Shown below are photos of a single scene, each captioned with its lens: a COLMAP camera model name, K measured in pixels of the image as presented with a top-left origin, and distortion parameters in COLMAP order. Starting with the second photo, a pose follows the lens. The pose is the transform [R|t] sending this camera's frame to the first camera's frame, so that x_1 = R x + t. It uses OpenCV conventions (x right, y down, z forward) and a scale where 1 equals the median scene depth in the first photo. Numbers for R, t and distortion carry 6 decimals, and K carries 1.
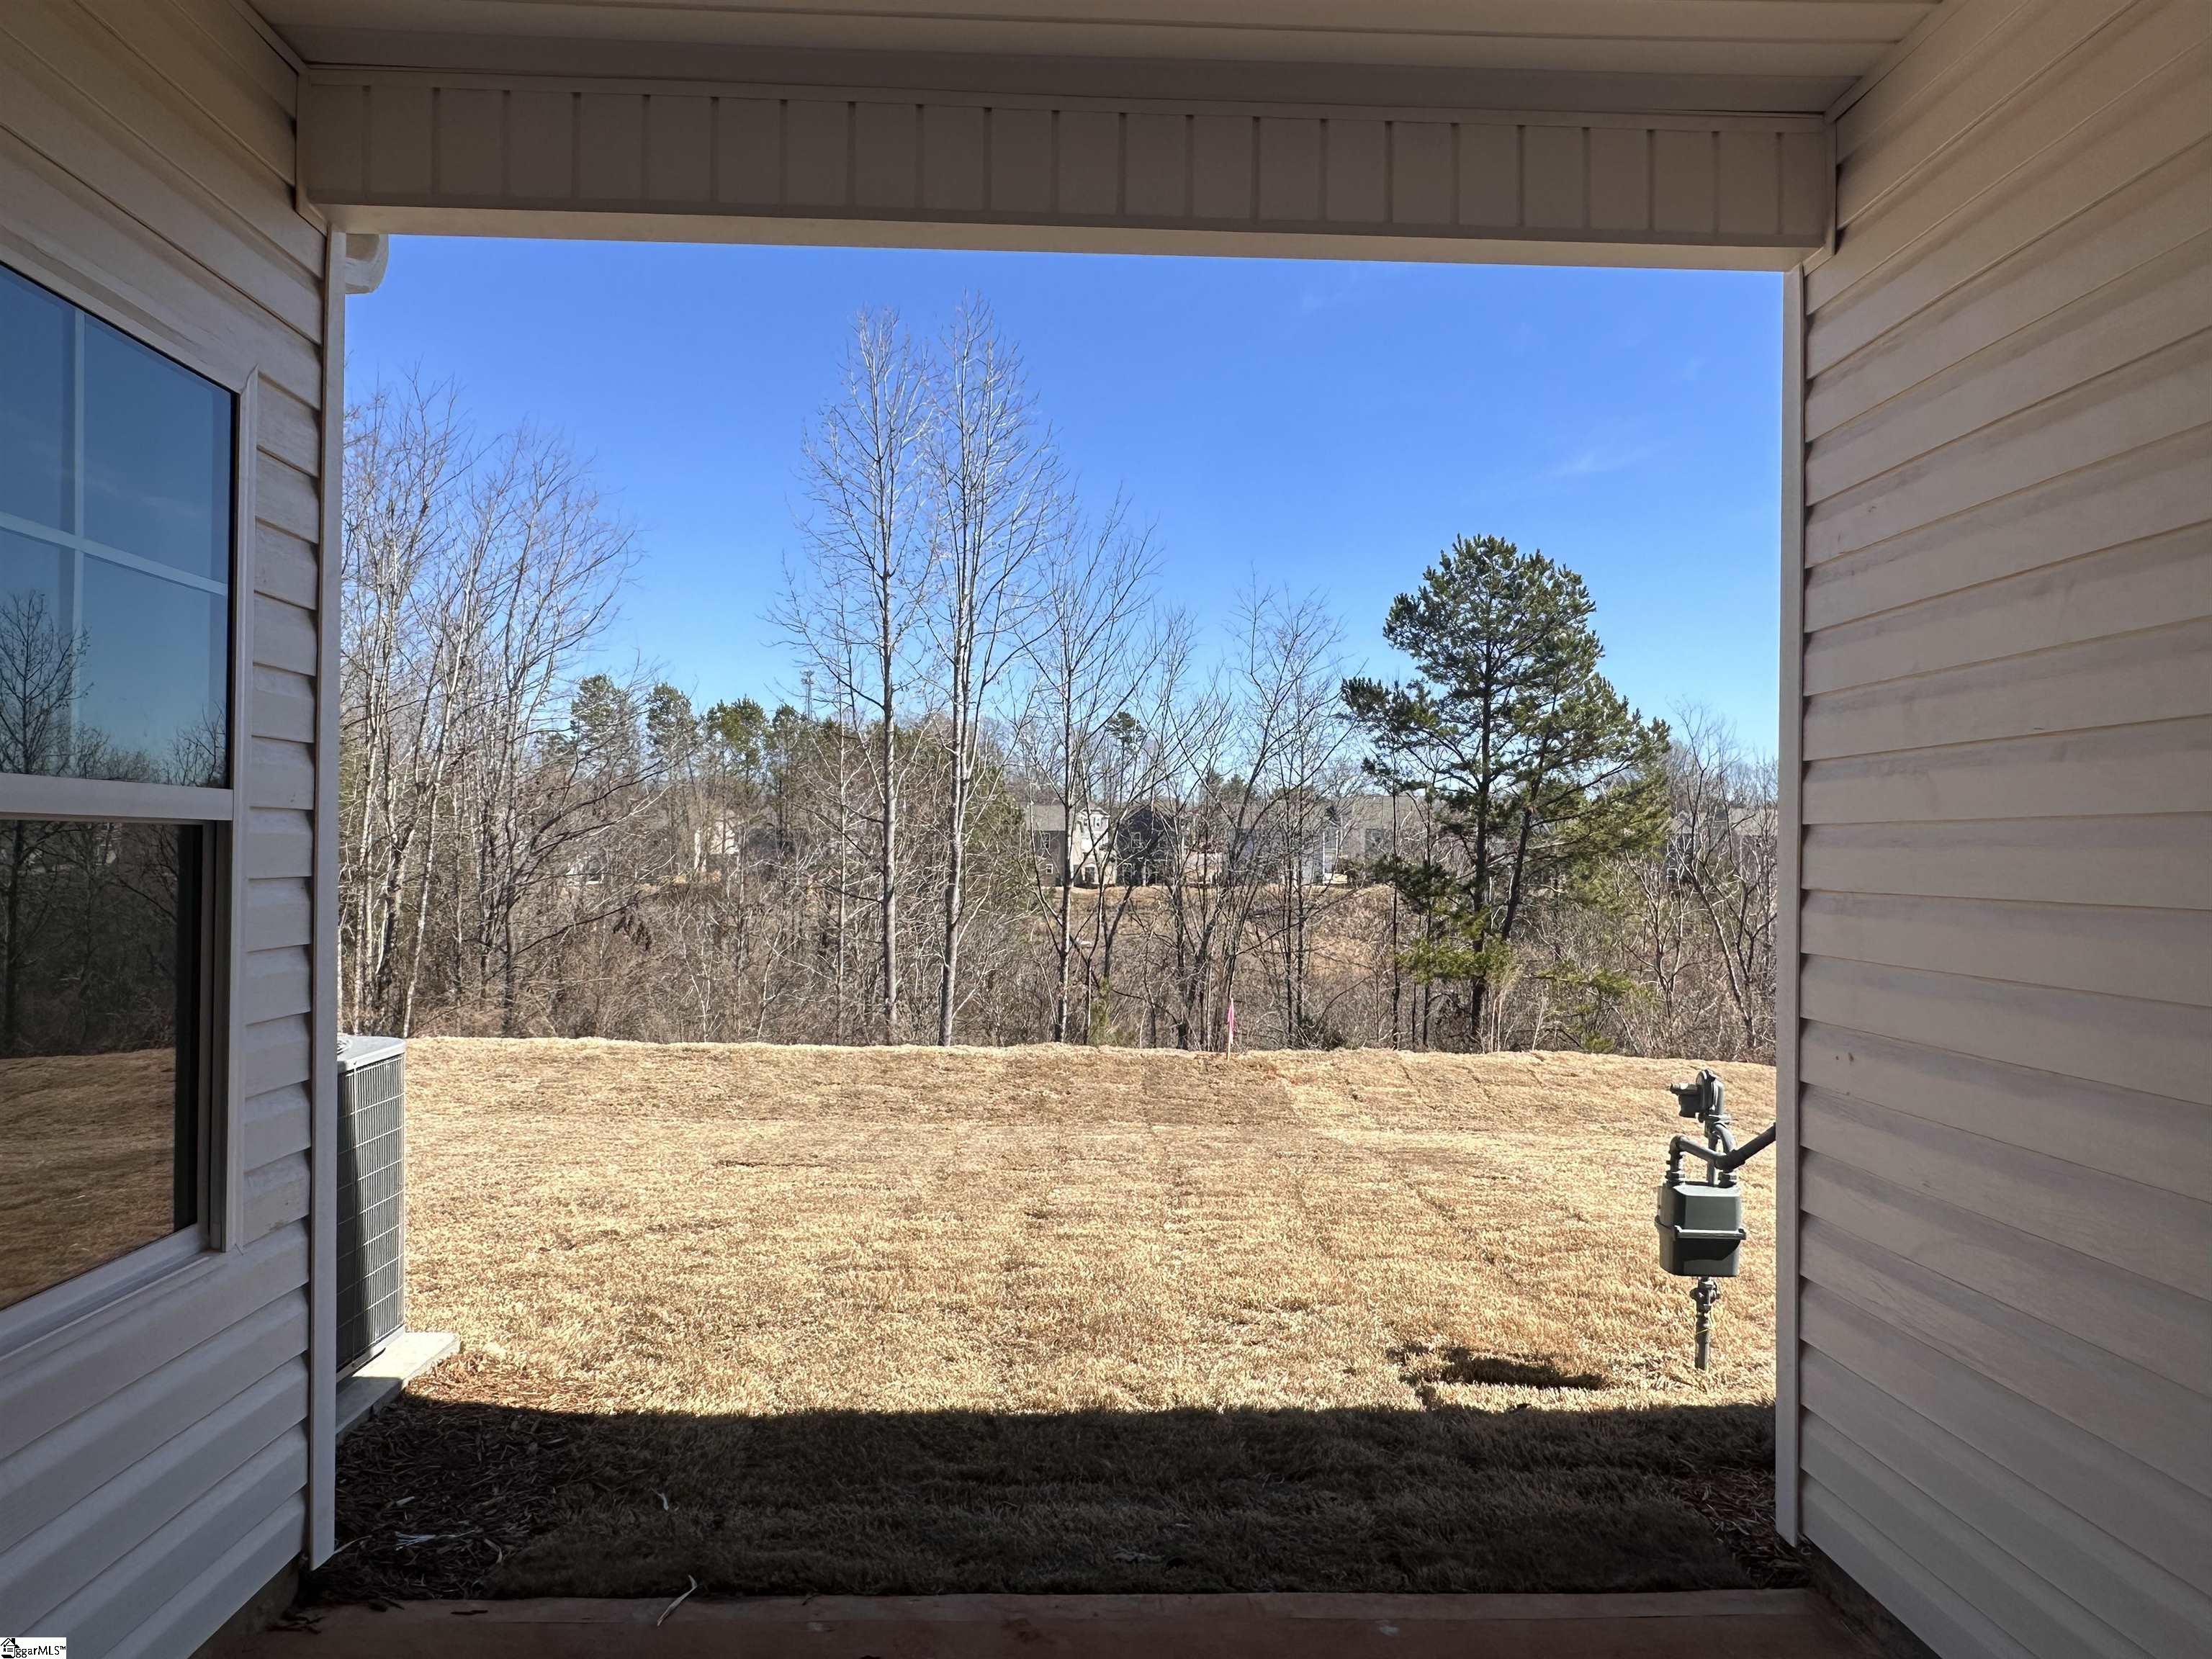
lens RADIAL K [[1504.6, 0, 1106.0], [0, 1504.6, 829.5], [0, 0, 1]] dist [0.001709, -0.000335]
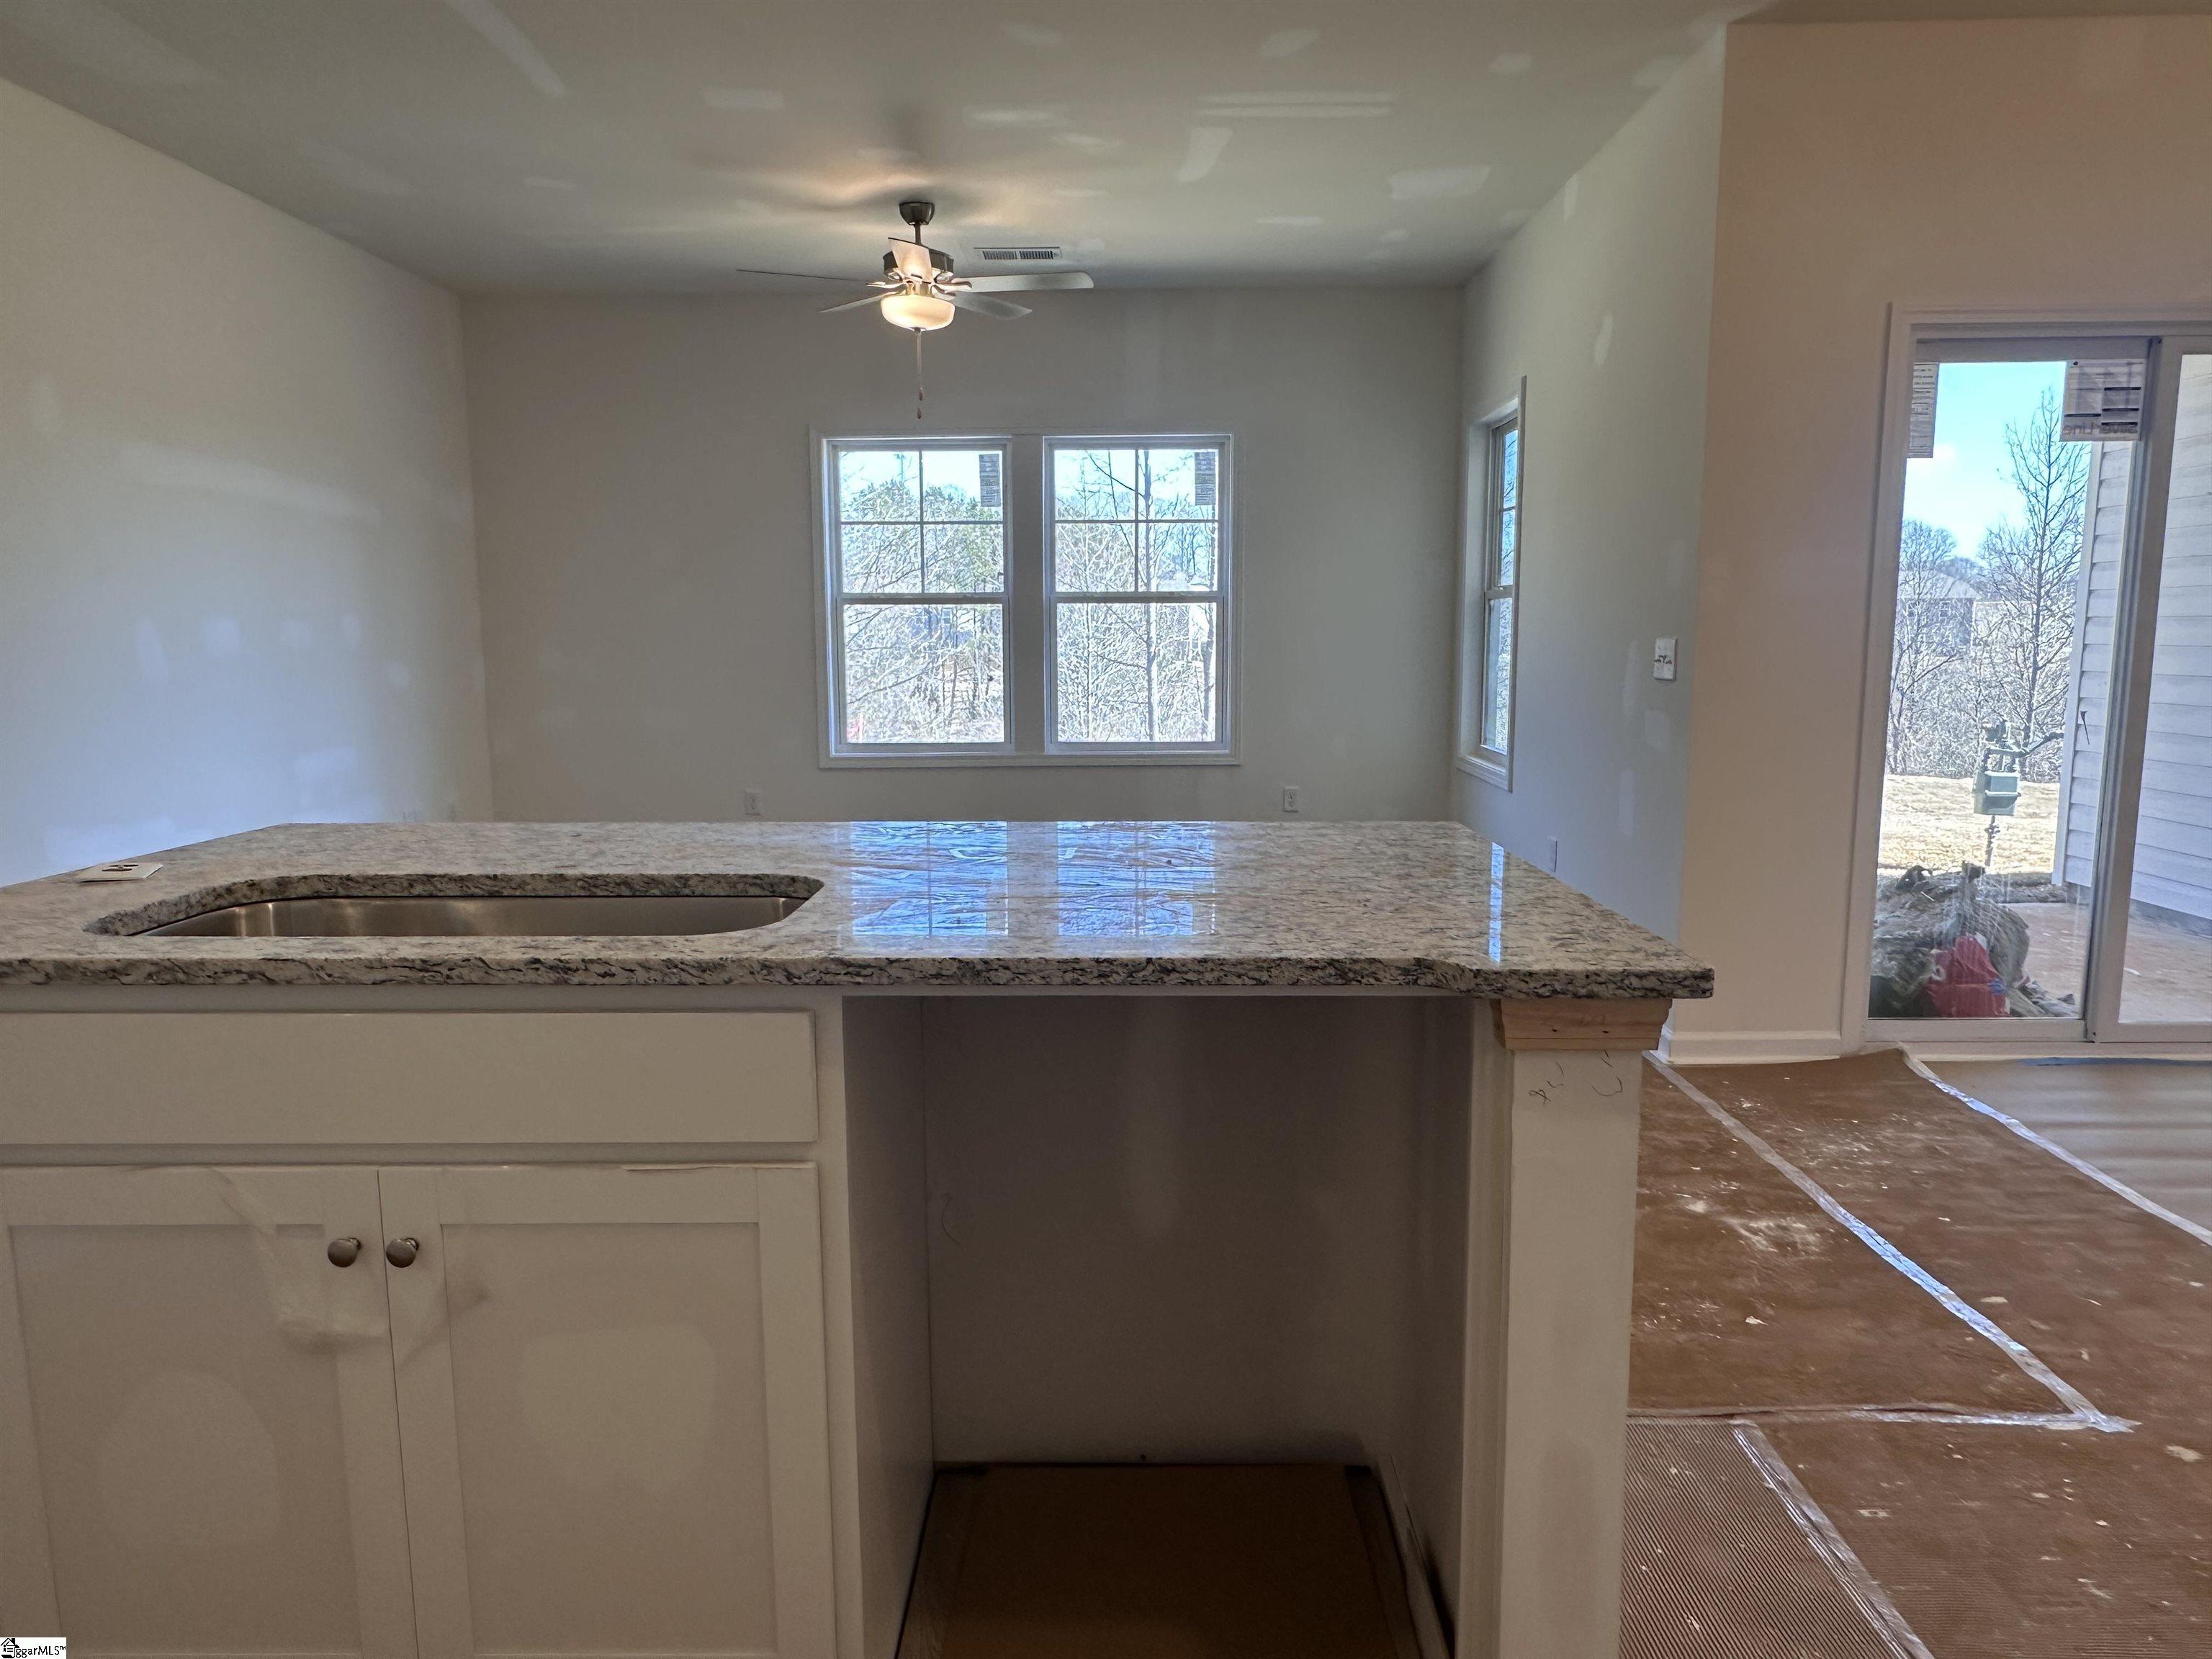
lens RADIAL K [[1486.1, 0, 1111.7], [0, 1486.1, 842.0], [0, 0, 1]] dist [0.000175, -0.002364]
pose [[0.997523, -0.006792, -0.070009, -0.104630], [0.017827, 0.987242, 0.158228, -0.000772], [0.068041, -0.159085, 0.984918, -0.169411]]
